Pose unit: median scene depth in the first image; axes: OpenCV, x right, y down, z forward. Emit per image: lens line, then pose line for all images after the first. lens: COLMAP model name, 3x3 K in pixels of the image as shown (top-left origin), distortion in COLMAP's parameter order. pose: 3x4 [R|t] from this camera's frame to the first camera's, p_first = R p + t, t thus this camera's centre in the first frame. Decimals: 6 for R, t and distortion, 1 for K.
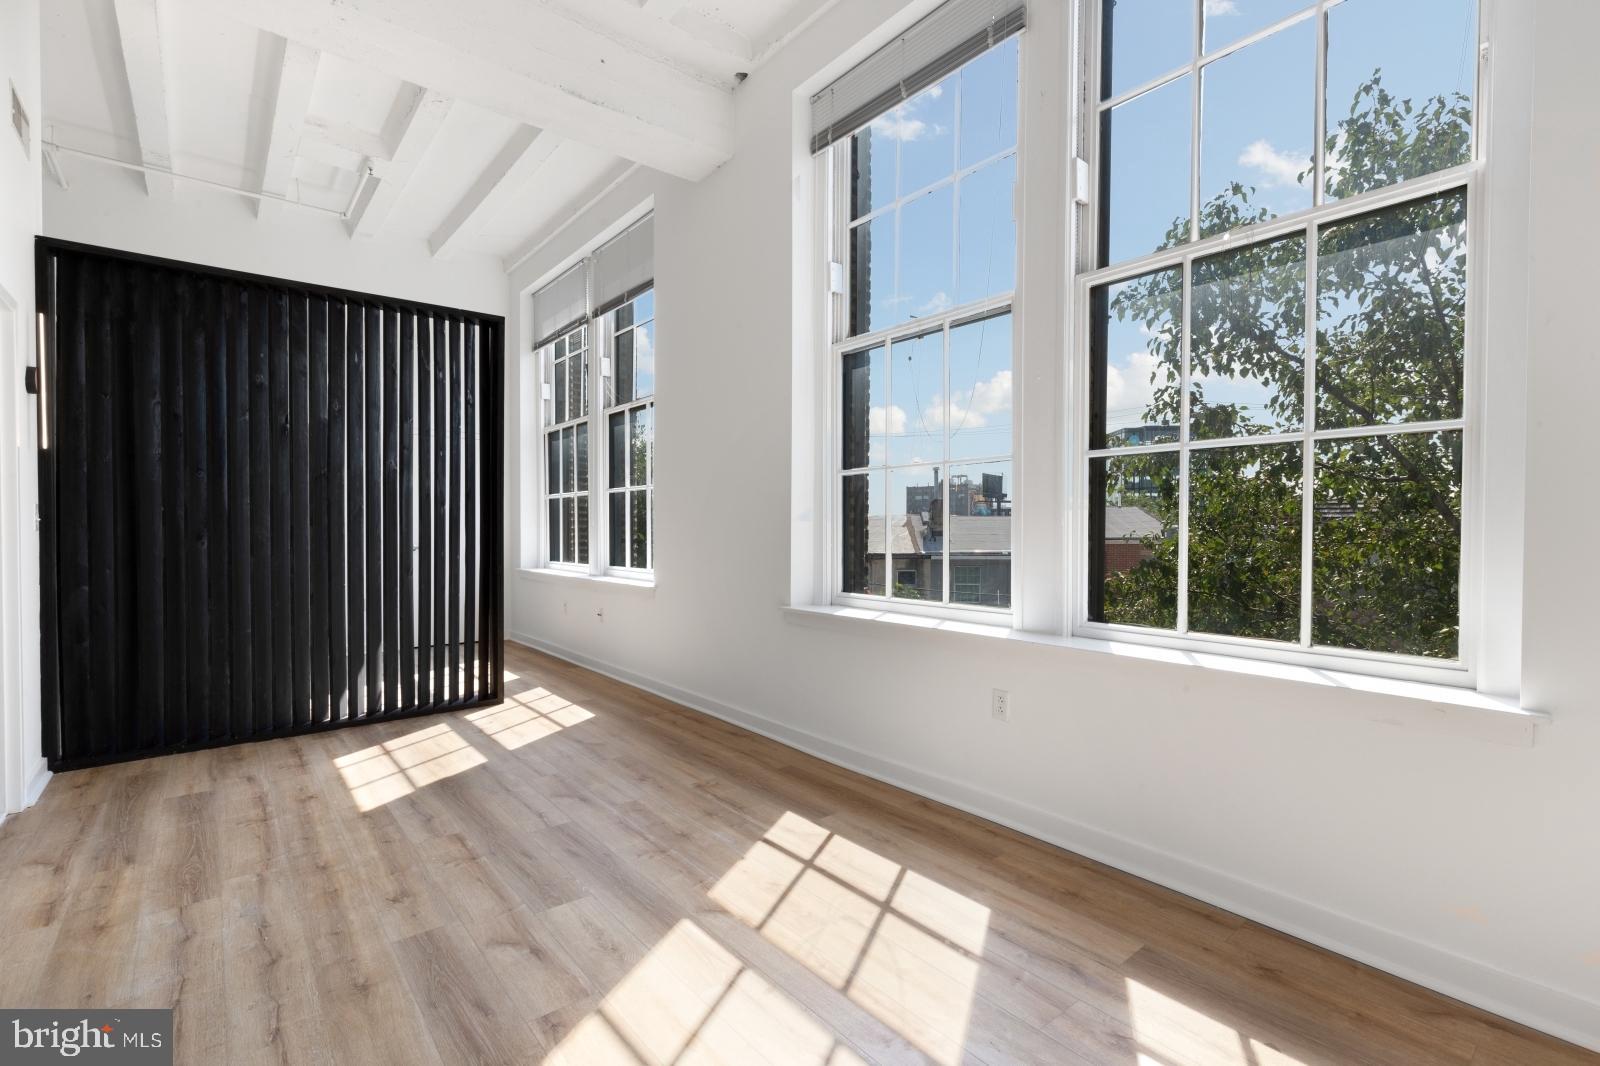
lens RADIAL K [[712.0, 0, 801.7], [0, 712.0, 546.2], [0, 0, 1]] dist [0.000781, -0.000649]
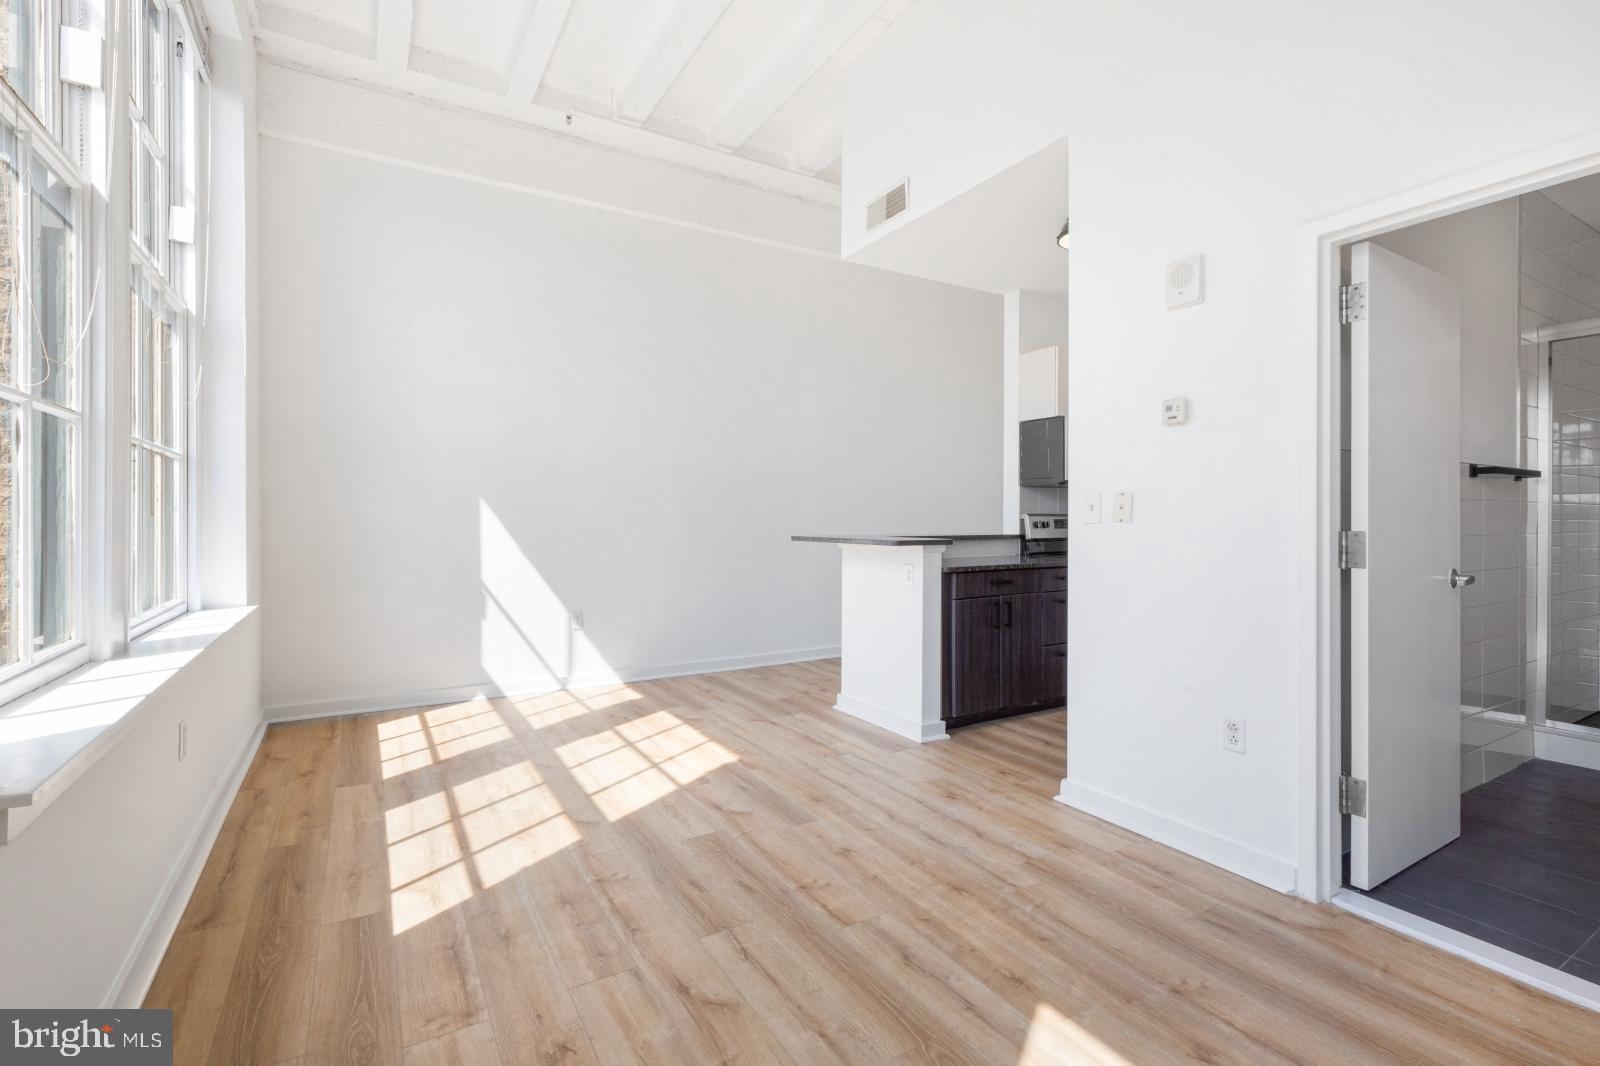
lens RADIAL K [[728.0, 0, 792.3], [0, 728.0, 529.7], [0, 0, 1]] dist [0.002565, -0.000622]
pose [[-0.986542, -0.005415, 0.163421, -0.509414], [0.001574, 0.999091, 0.042611, -0.044654], [-0.163503, 0.042295, -0.985636, 1.616827]]
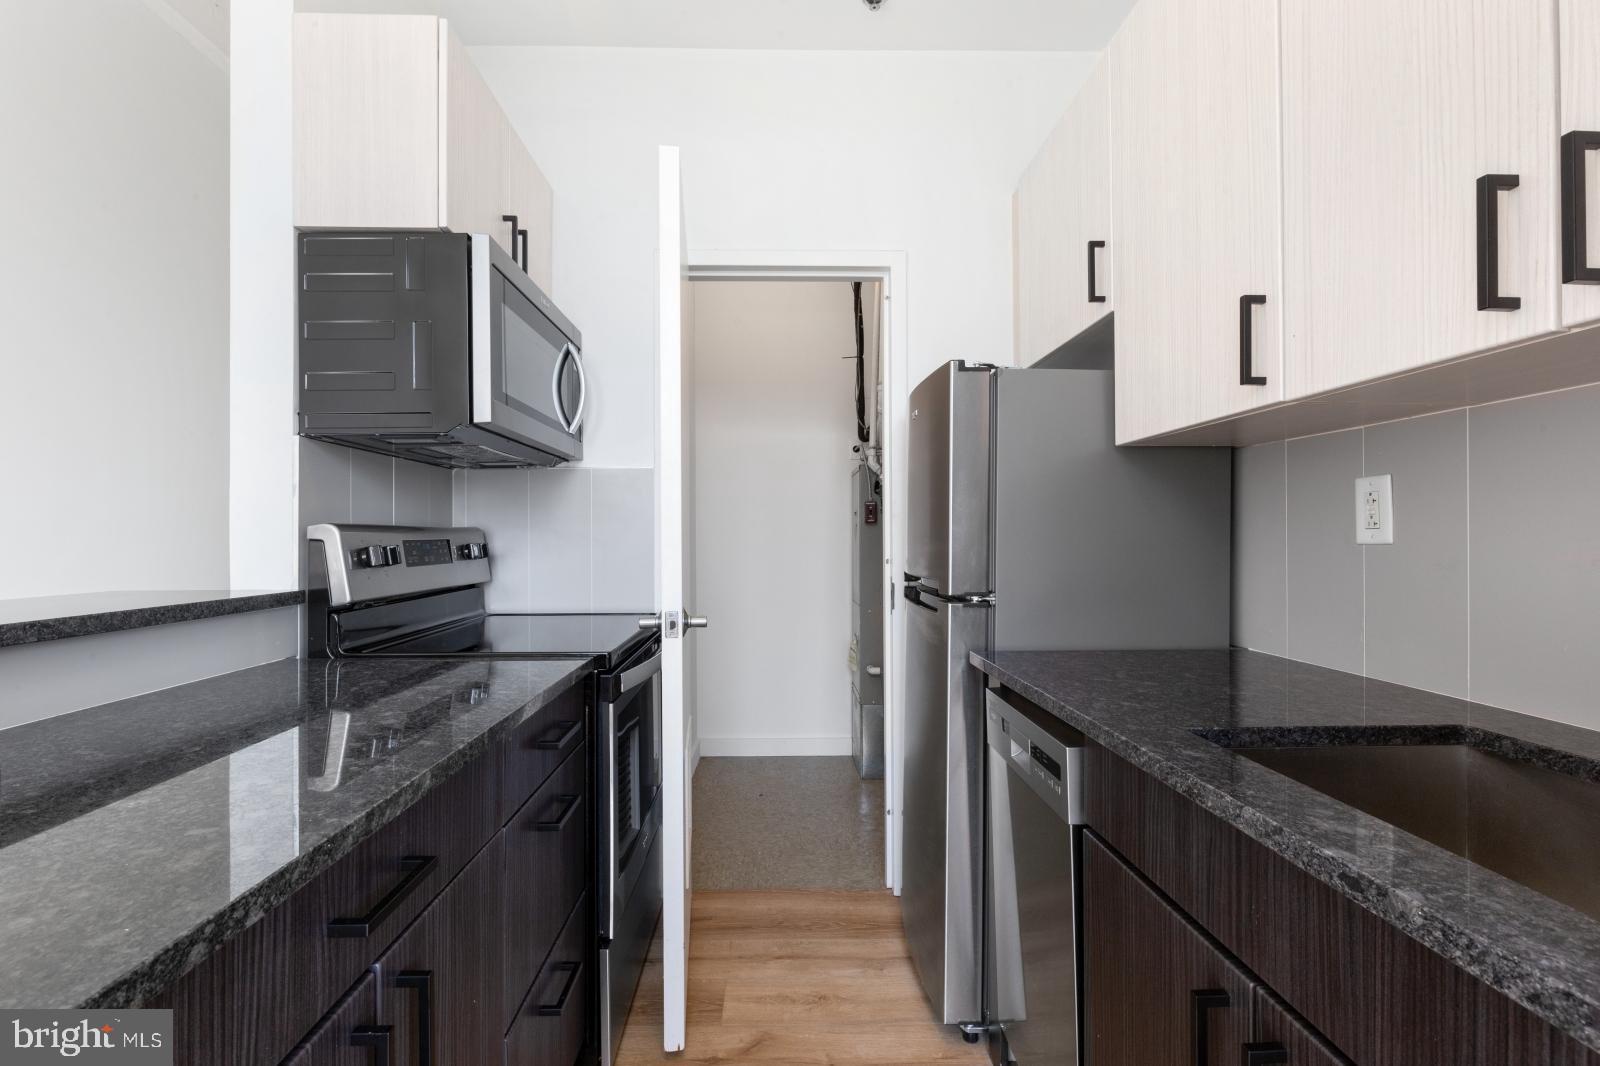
lens RADIAL K [[728.5, 0, 798.3], [0, 728.5, 537.4], [0, 0, 1]] dist [-0.004119, -0.001221]
pose [[-0.619982, -0.000376, -0.784616, -0.567278], [-0.017026, 0.999771, 0.012974, -0.011067], [0.784432, 0.021402, -0.619846, 0.459423]]
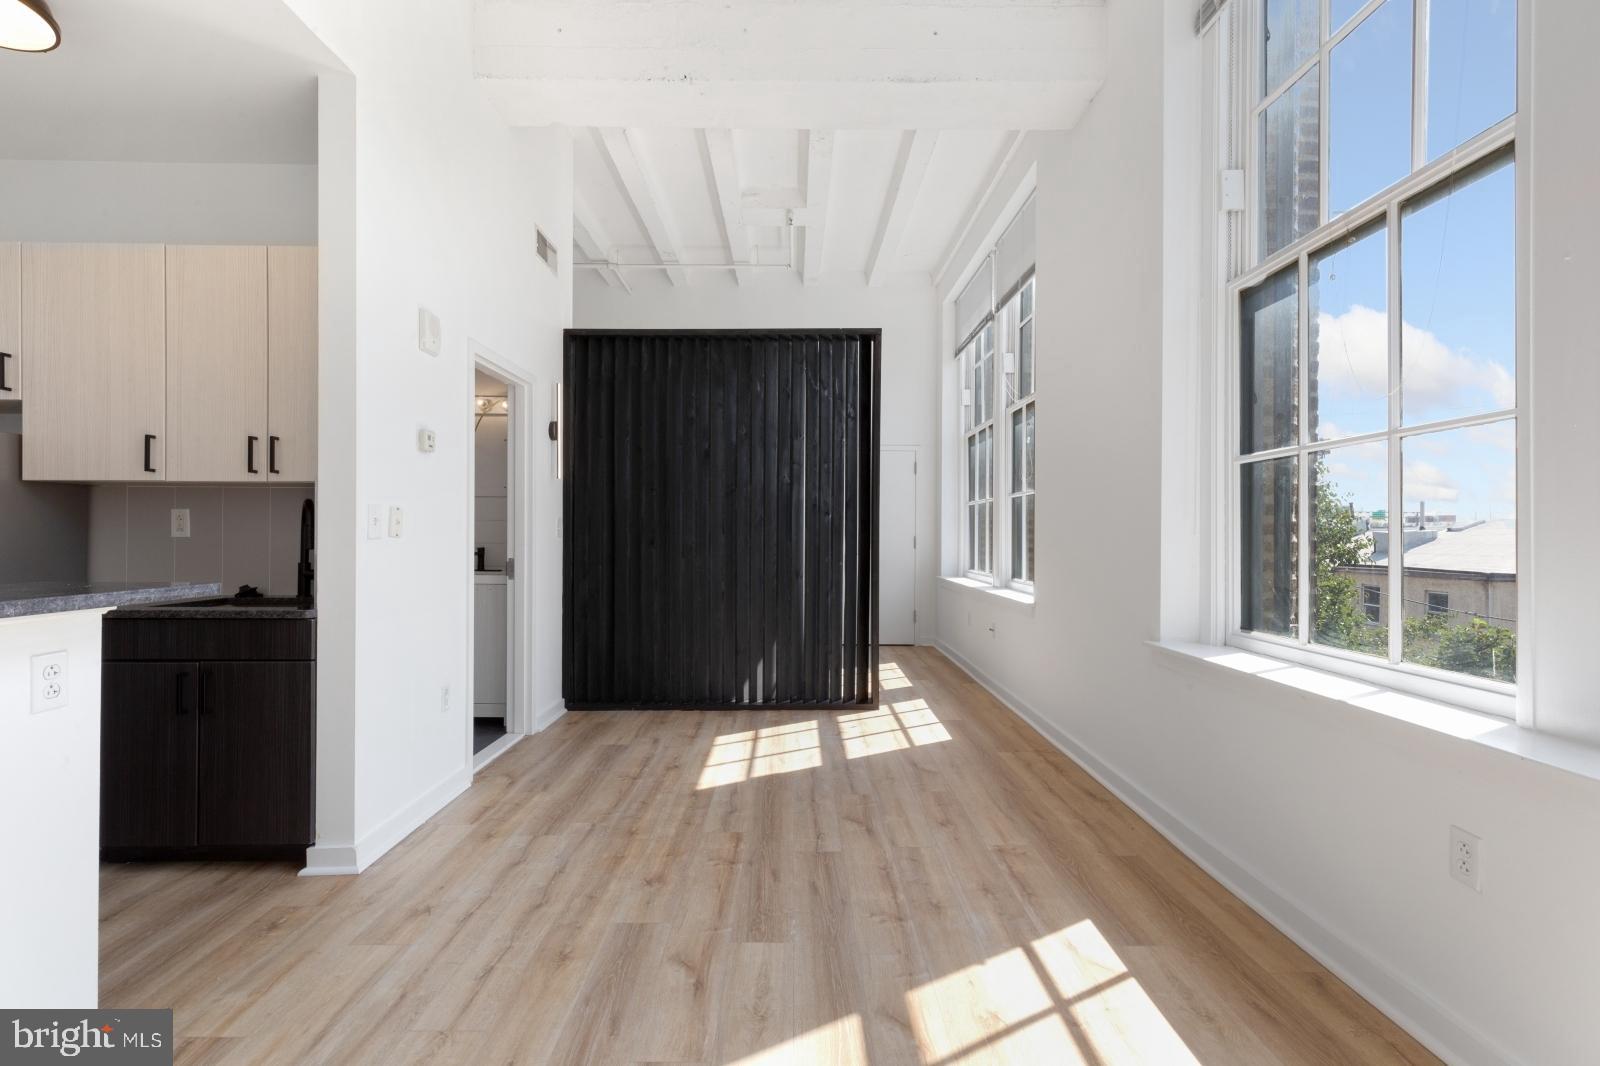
lens RADIAL K [[718.7, 0, 803.0], [0, 718.7, 537.9], [0, 0, 1]] dist [0.000495, -0.001211]
pose [[0.775761, 0.005790, -0.631000, 0.221499], [-0.019554, 0.999698, -0.014867, -0.008488], [0.630724, 0.023872, 0.775640, 0.221777]]
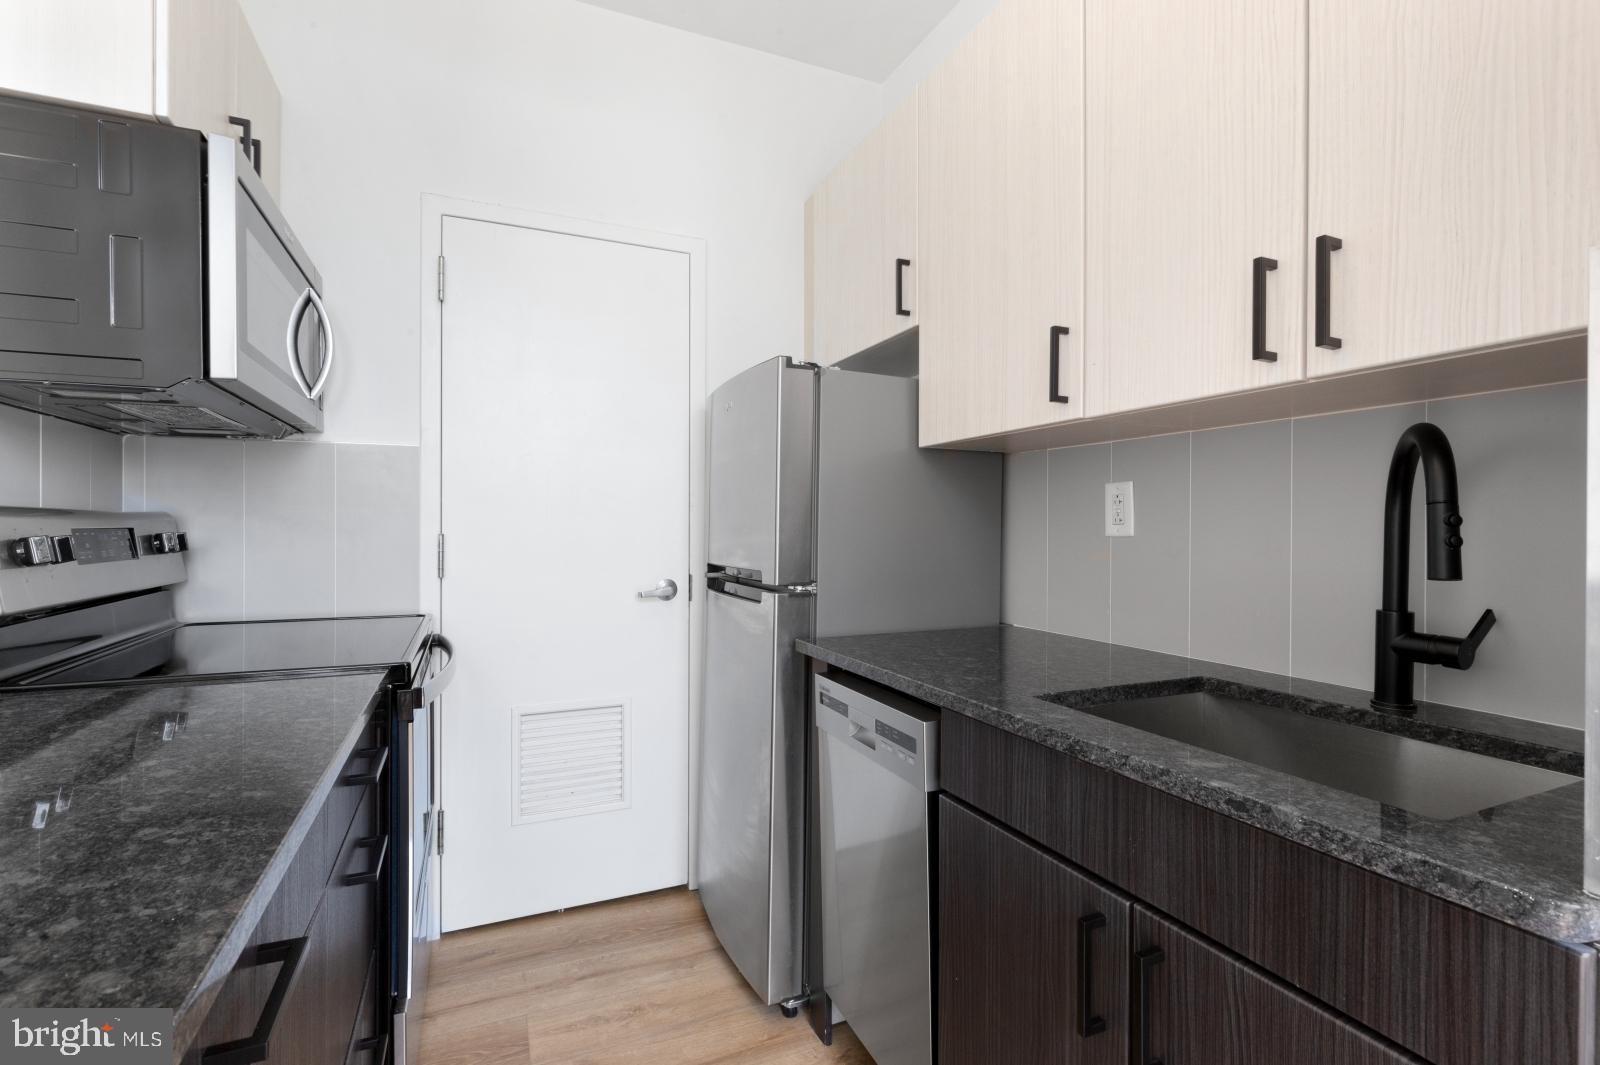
lens RADIAL K [[728.5, 0, 800.0], [0, 728.5, 532.5], [0, 0, 1]] dist [0.000124, -0.000482]
pose [[-0.277647, 0.002864, -0.960679, -0.533508], [-0.026855, 0.999582, 0.010741, -0.009768], [0.960308, 0.028781, -0.277454, 0.380529]]
